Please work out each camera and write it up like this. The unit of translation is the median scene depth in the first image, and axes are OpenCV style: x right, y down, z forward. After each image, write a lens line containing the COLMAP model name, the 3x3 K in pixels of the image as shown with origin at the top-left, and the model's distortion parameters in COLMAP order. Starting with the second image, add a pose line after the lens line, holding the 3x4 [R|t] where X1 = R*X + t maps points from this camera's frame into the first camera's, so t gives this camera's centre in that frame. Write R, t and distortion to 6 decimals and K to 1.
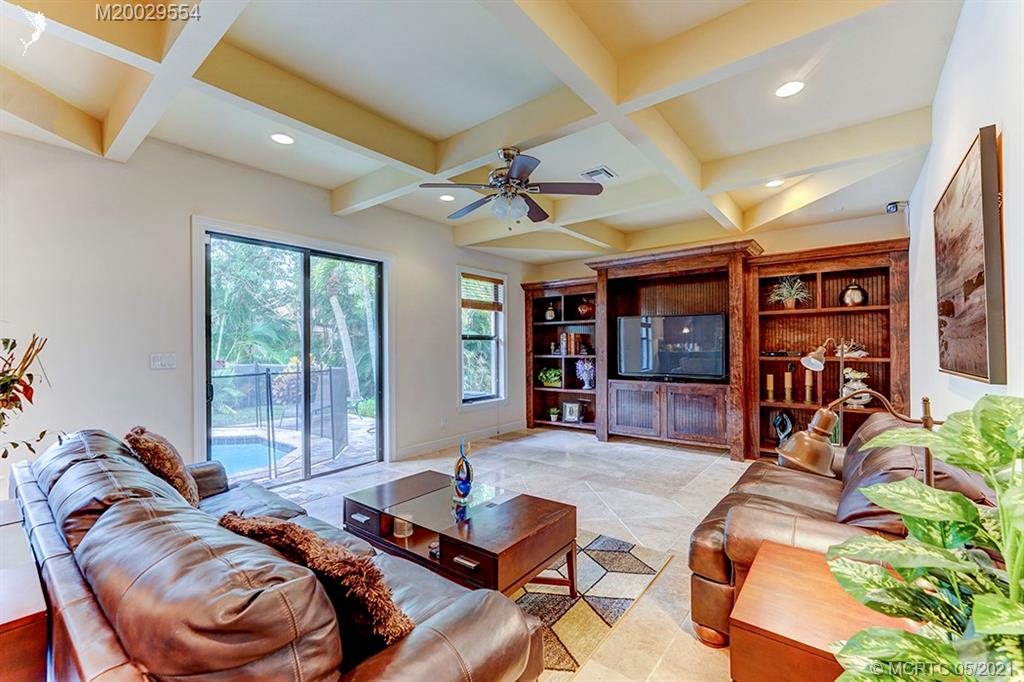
lens RADIAL K [[421.9, 0, 516.6], [0, 421.9, 344.2], [0, 0, 1]] dist [0.004679, 0.001291]
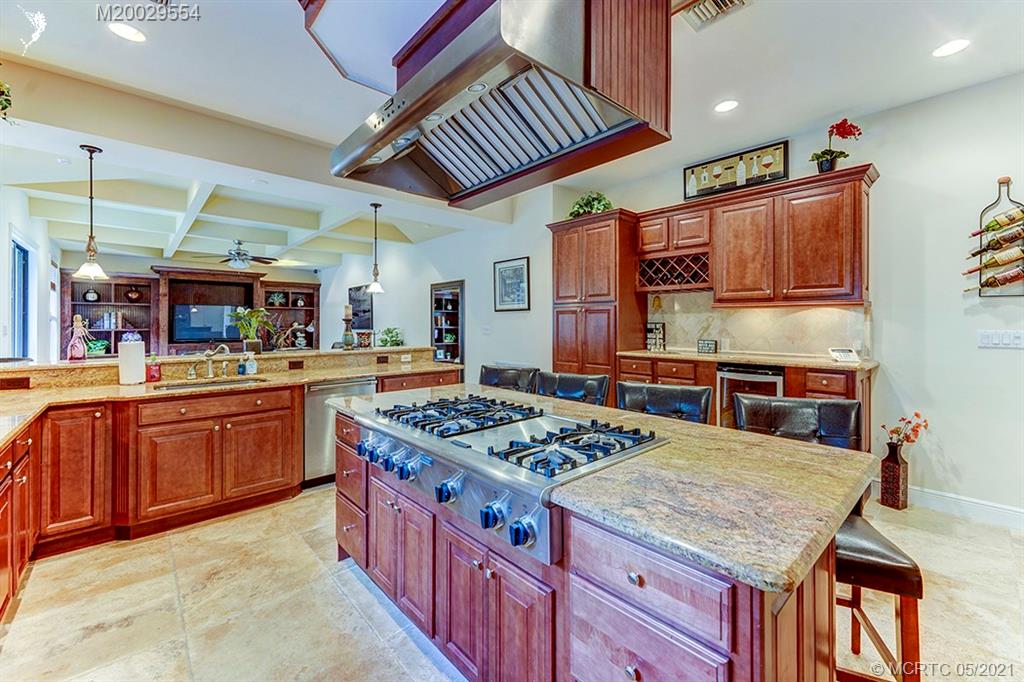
lens RADIAL K [[421.9, 0, 522.4], [0, 421.9, 323.4], [0, 0, 1]] dist [0.004679, 0.001291]
pose [[0.149712, 0.007171, 0.988704, -1.286550], [-0.007940, 0.999950, -0.006050, 0.008819], [-0.988698, -0.006944, 0.149761, -0.570134]]
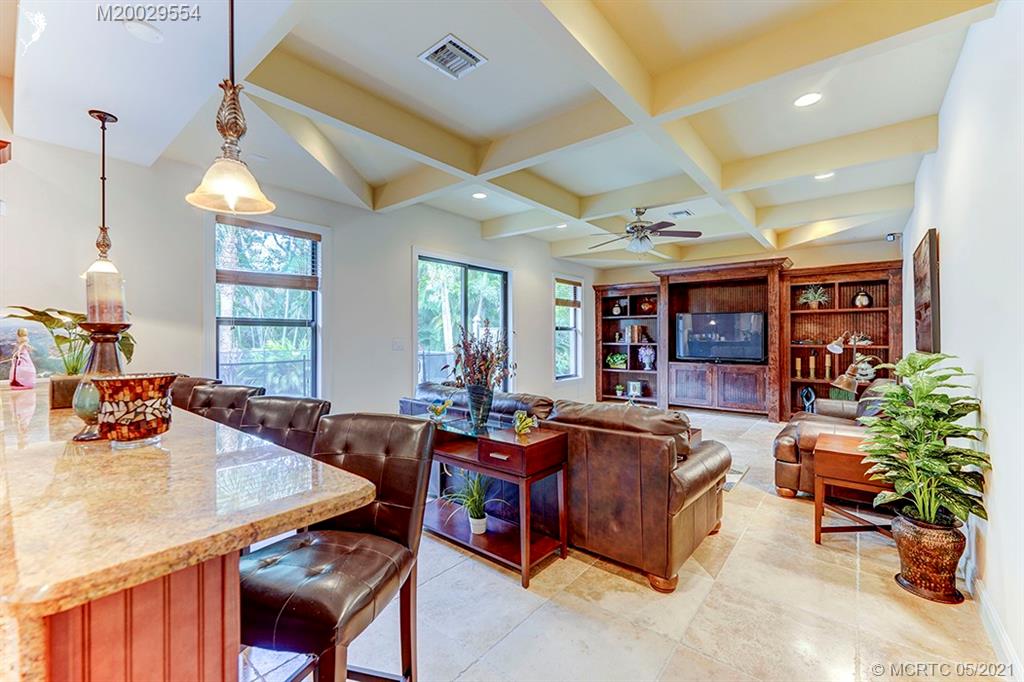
lens RADIAL K [[421.9, 0, 520.1], [0, 421.9, 333.7], [0, 0, 1]] dist [0.004679, 0.001291]
pose [[0.999984, 0.005556, -0.001210, -0.272337], [-0.005555, 0.999984, 0.000902, -0.000972], [0.001215, -0.000895, 0.999999, -0.327658]]
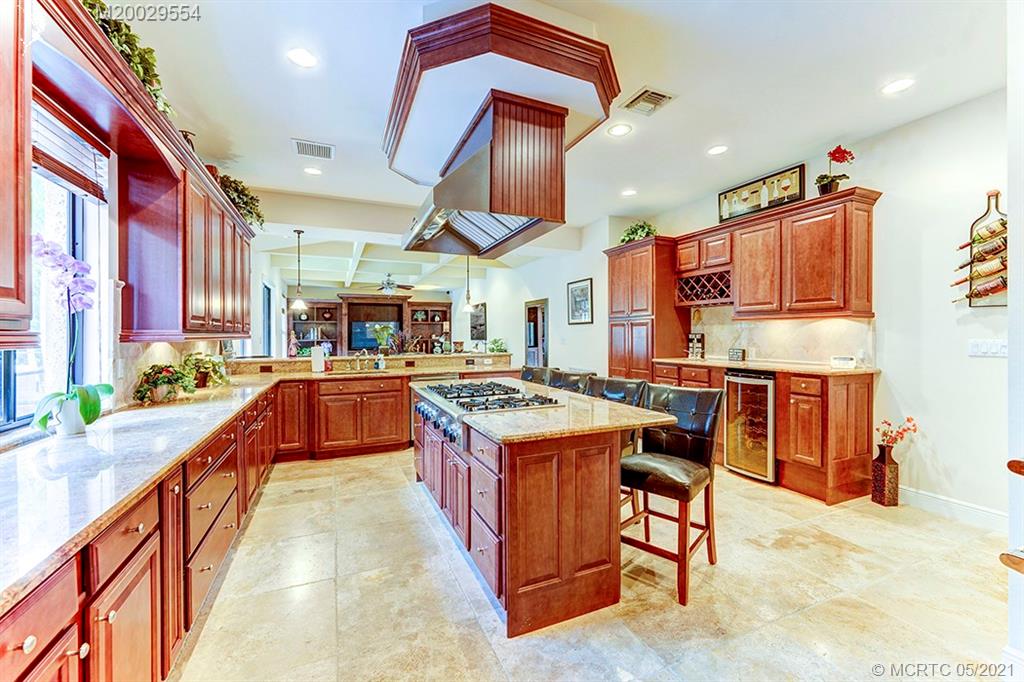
lens RADIAL K [[421.9, 0, 522.8], [0, 421.9, 336.3], [0, 0, 1]] dist [0.004679, 0.001291]
pose [[0.454310, 0.002516, 0.890840, -1.443000], [-0.005222, 0.999986, -0.000161, 0.008699], [-0.890829, -0.004579, 0.454316, -0.815488]]
